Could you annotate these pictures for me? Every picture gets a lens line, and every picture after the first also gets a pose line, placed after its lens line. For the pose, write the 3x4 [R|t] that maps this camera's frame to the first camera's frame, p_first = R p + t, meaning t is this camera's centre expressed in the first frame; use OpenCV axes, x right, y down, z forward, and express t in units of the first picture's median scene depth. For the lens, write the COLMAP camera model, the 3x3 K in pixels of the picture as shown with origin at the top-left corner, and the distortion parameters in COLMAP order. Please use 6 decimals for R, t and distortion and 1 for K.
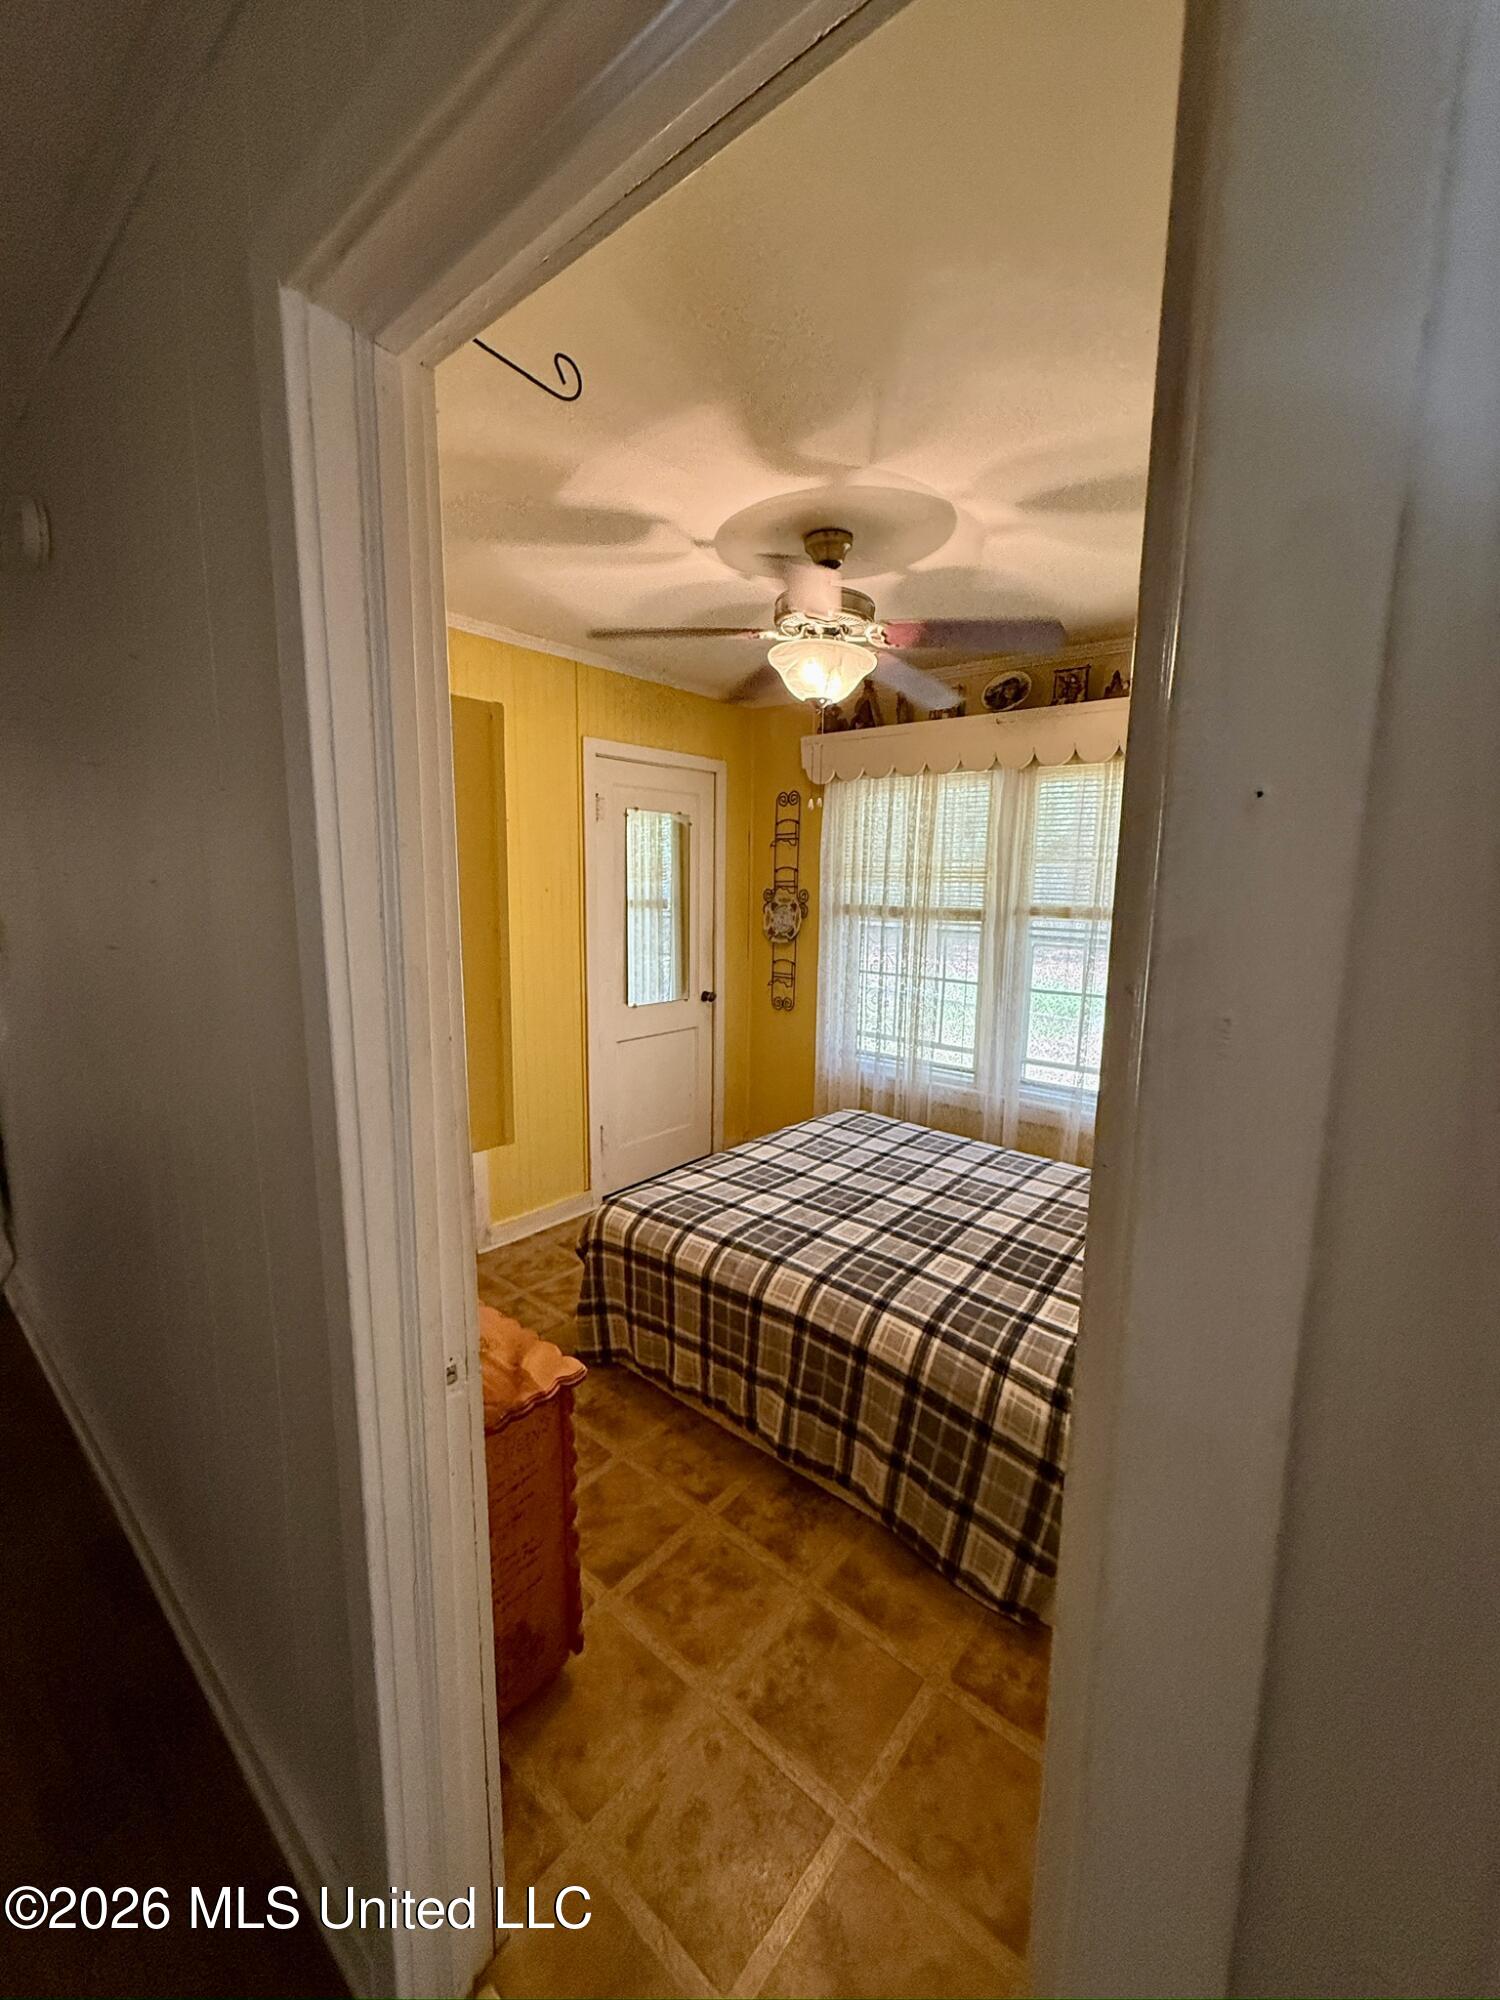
lens RADIAL K [[793.3, 0, 758.8], [0, 793.3, 992.7], [0, 0, 1]] dist [-0.001582, 0.000170]
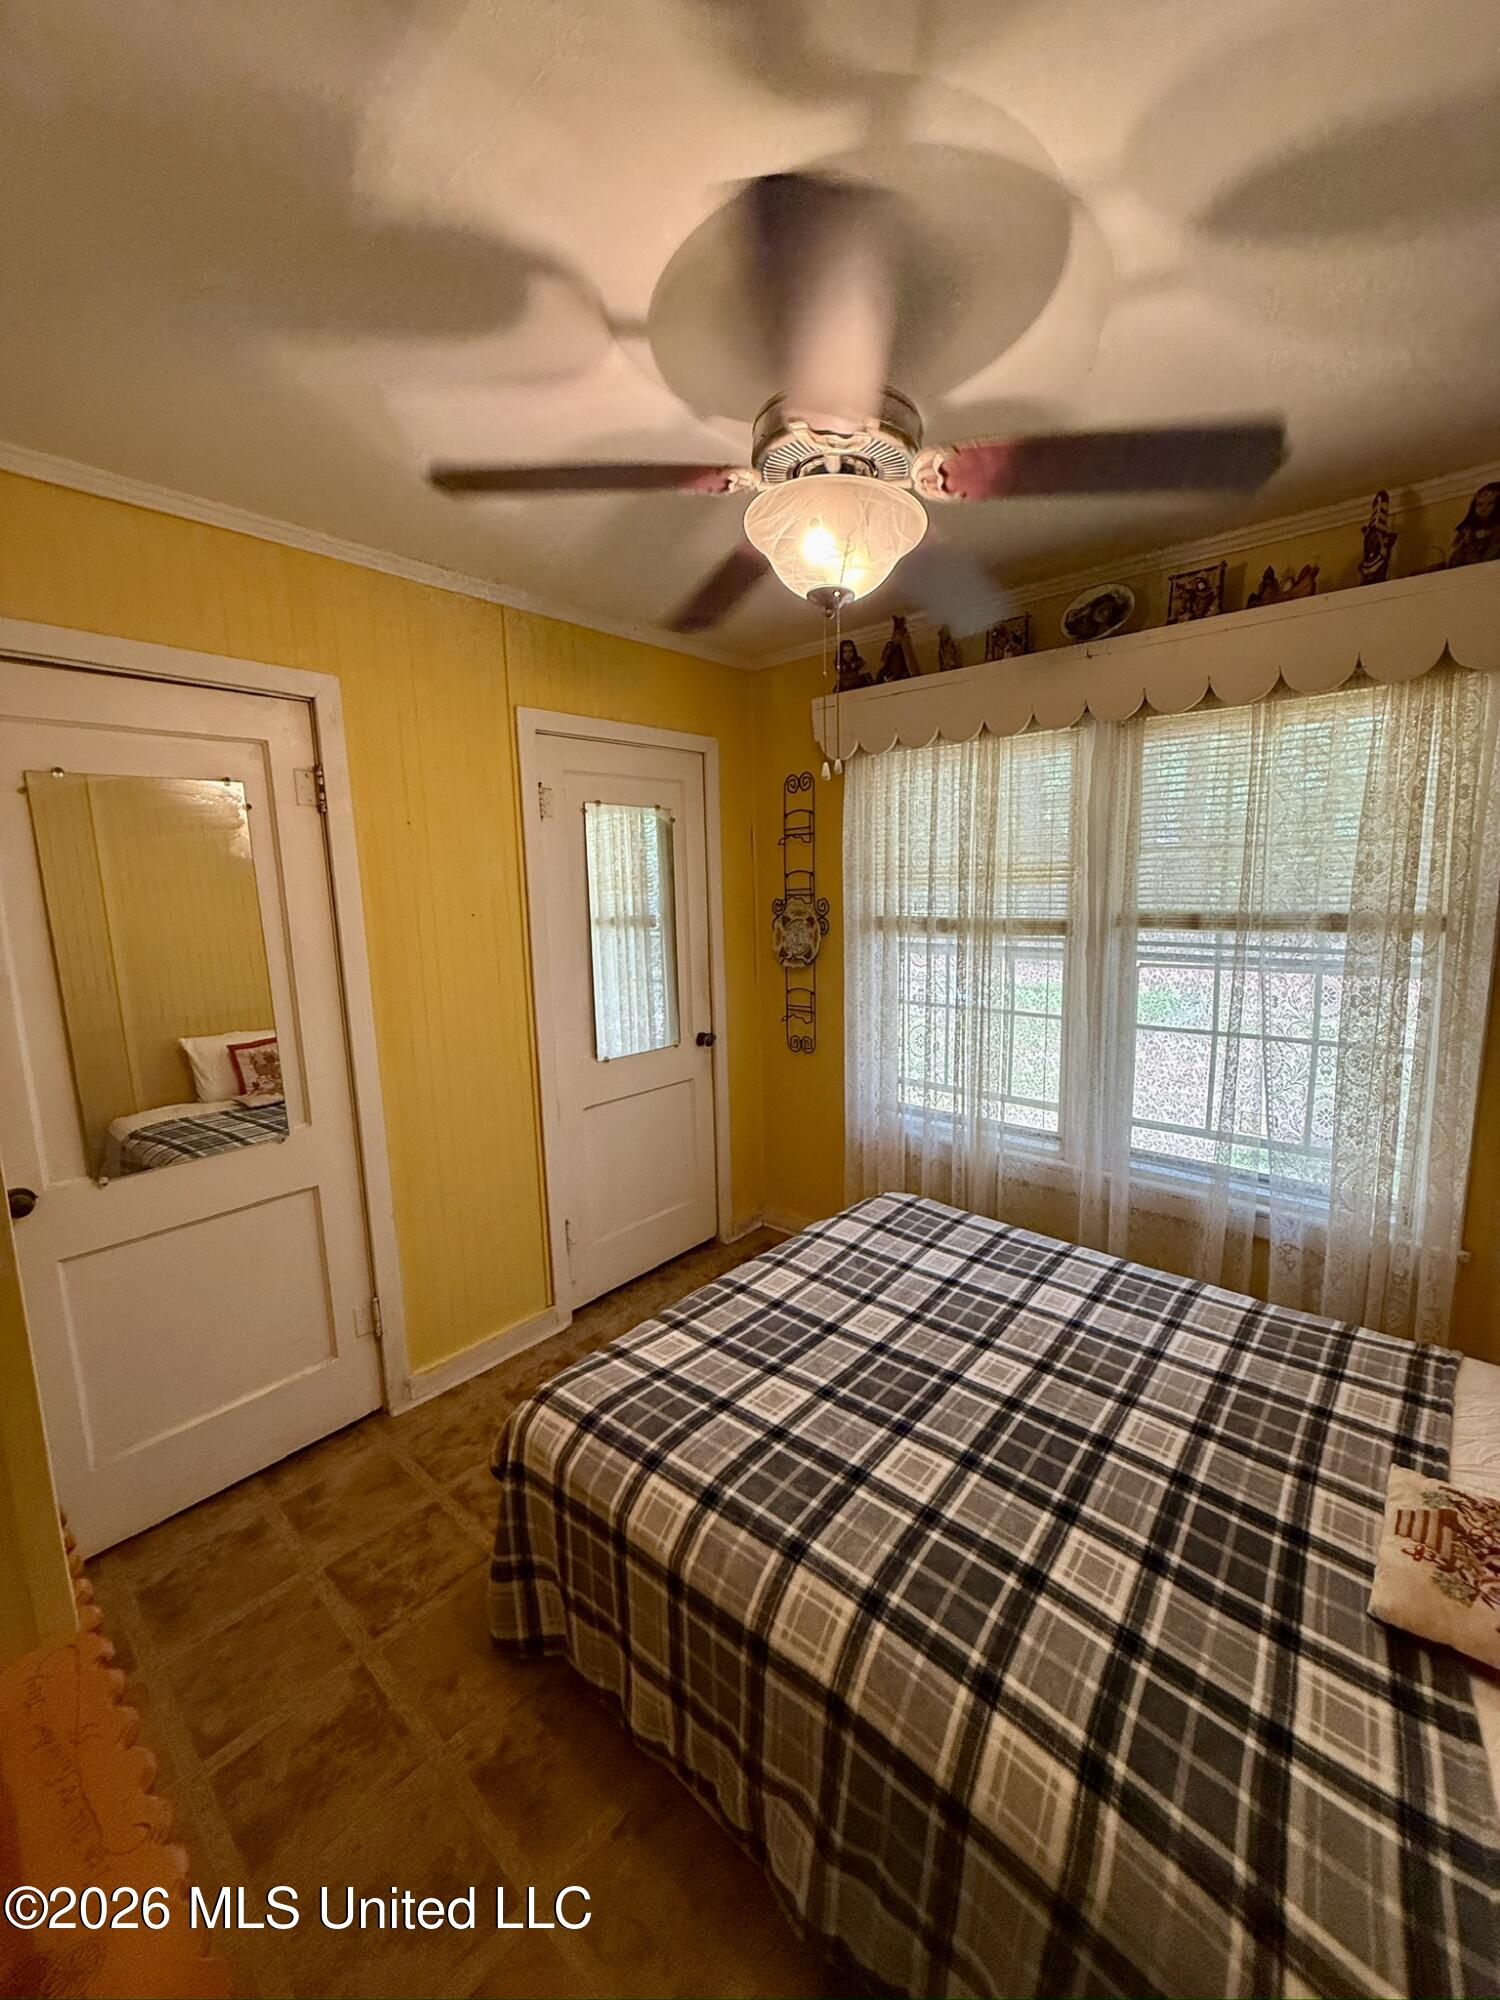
lens RADIAL K [[793.3, 0, 747.2], [0, 793.3, 995.5], [0, 0, 1]] dist [-0.001582, 0.000170]
pose [[0.998424, -0.032570, -0.045699, 0.021309], [0.032711, 0.999462, 0.002353, -0.054374], [0.045598, -0.003844, 0.998952, 0.304151]]
